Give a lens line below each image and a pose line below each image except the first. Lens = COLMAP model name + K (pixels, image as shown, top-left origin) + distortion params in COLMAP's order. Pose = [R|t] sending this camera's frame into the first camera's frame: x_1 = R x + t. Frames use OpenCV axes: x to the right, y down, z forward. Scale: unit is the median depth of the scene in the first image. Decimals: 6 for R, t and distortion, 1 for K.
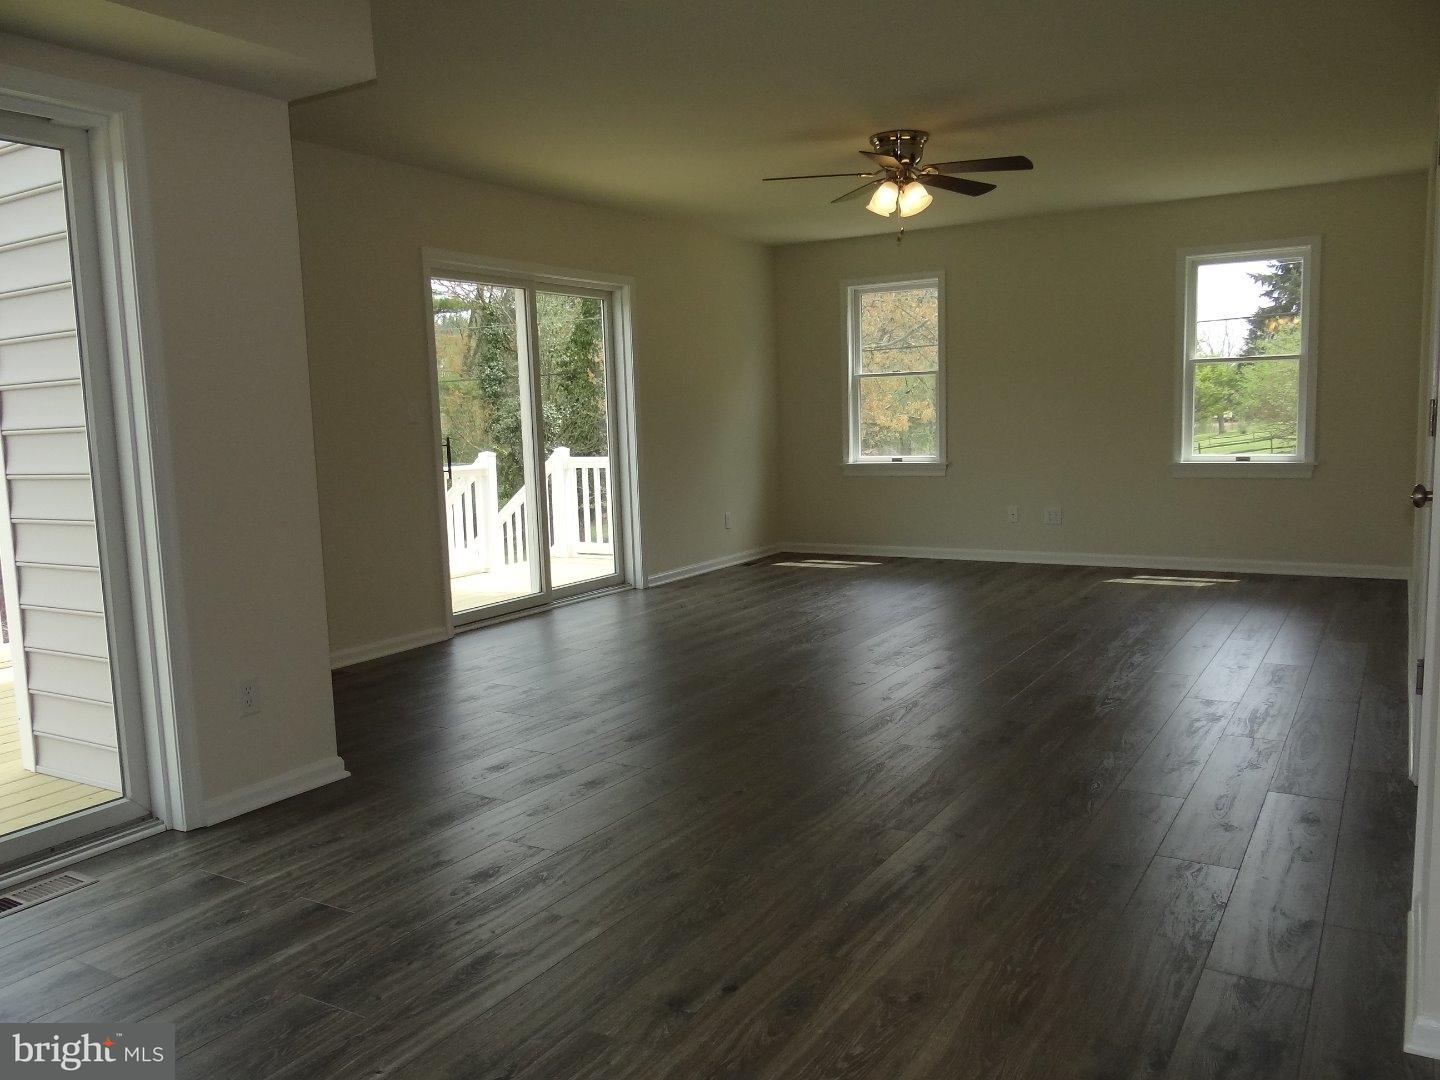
lens RADIAL K [[1139.8, 0, 723.7], [0, 1139.8, 549.0], [0, 0, 1]] dist [-0.001705, -0.002024]
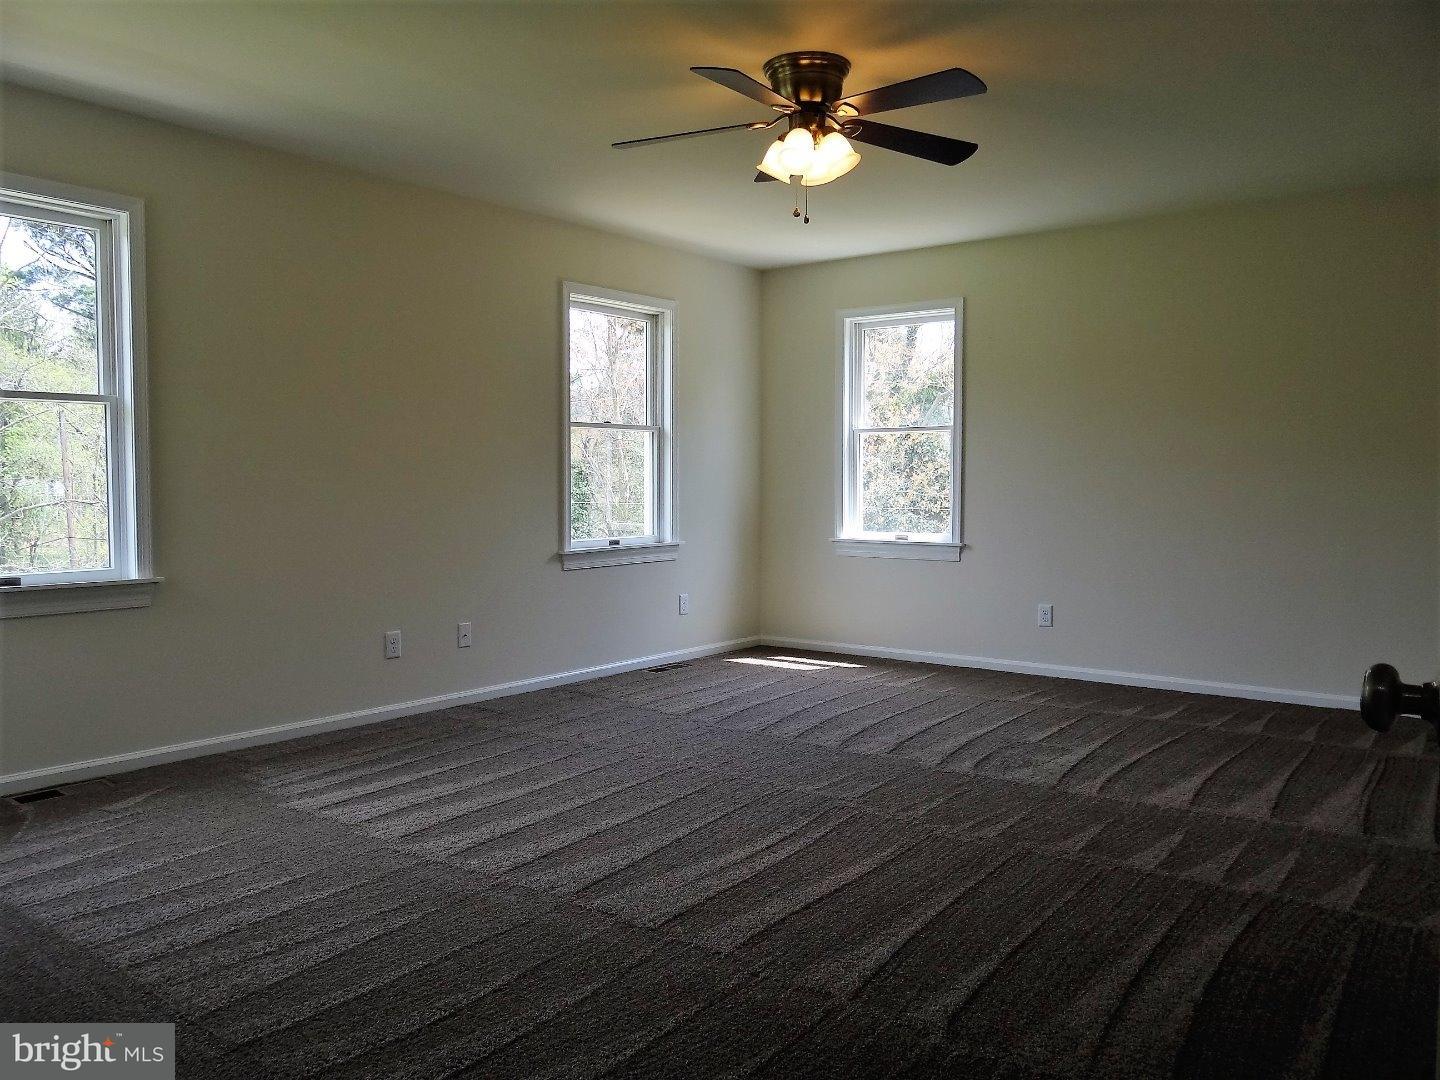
lens RADIAL K [[1139.8, 0, 723.7], [0, 1139.8, 549.0], [0, 0, 1]] dist [-0.001705, -0.002024]
pose [[0.992127, 0.048578, -0.115428, 0.125264], [-0.055497, 0.996802, -0.057498, -0.018883], [0.112265, 0.063451, 0.991650, 0.212890]]
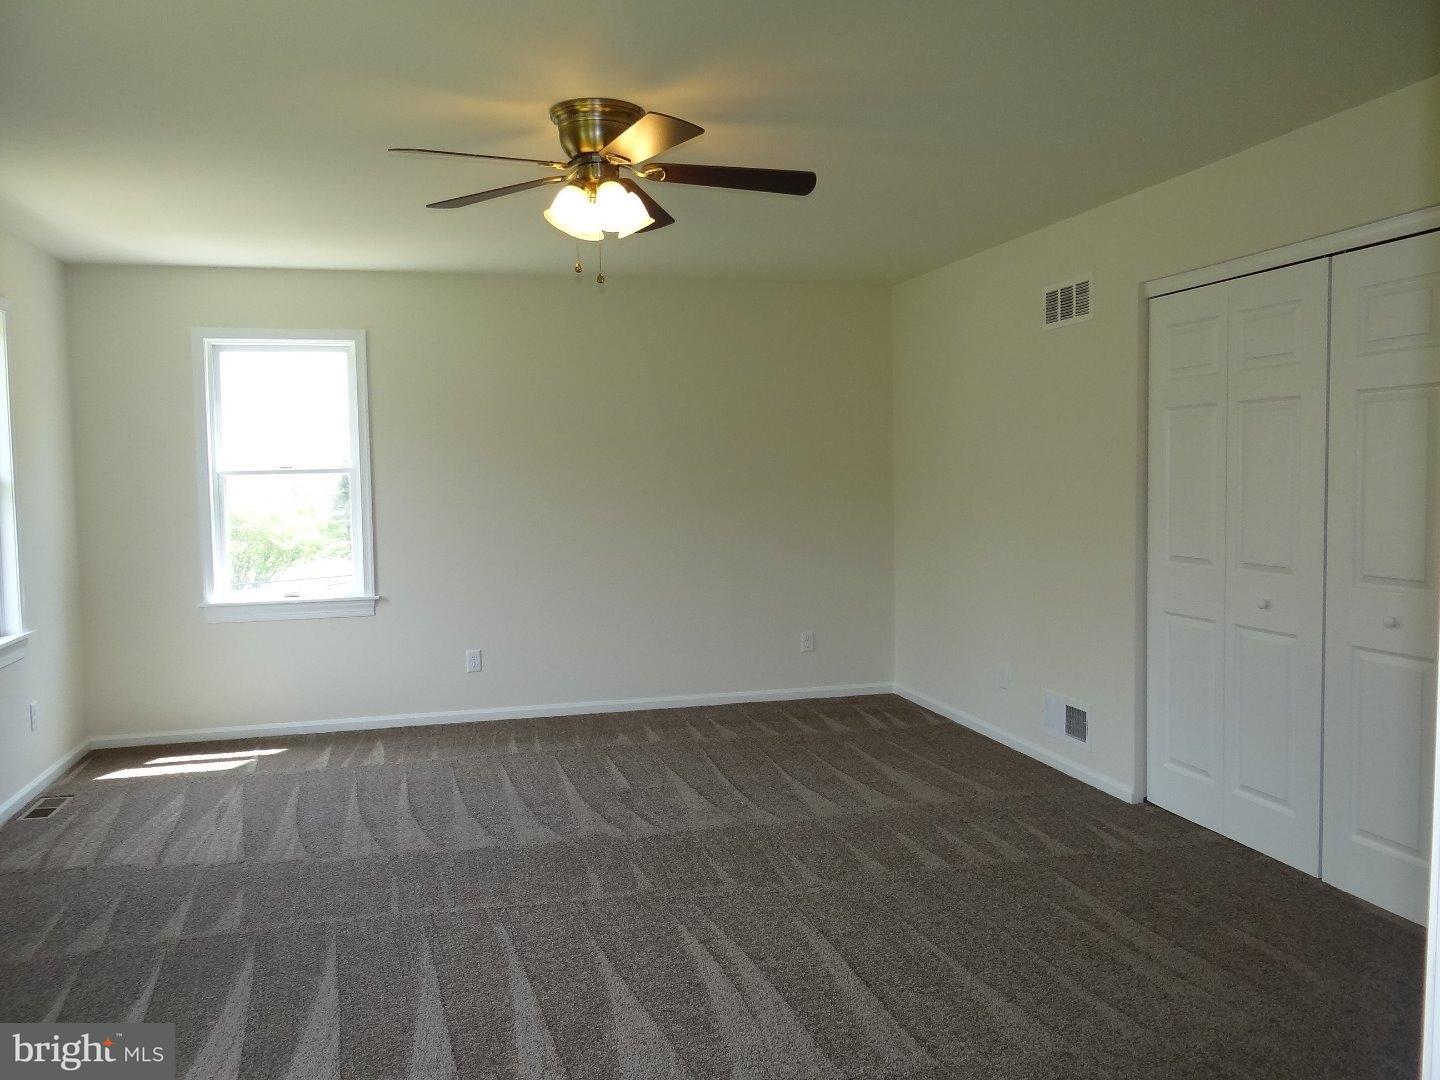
lens RADIAL K [[1139.8, 0, 723.7], [0, 1139.8, 549.0], [0, 0, 1]] dist [-0.001705, -0.002024]
pose [[0.703819, -0.021379, 0.710057, -0.157833], [0.077051, 0.995947, -0.046387, -0.055584], [-0.706188, 0.087359, 0.702614, 0.339428]]
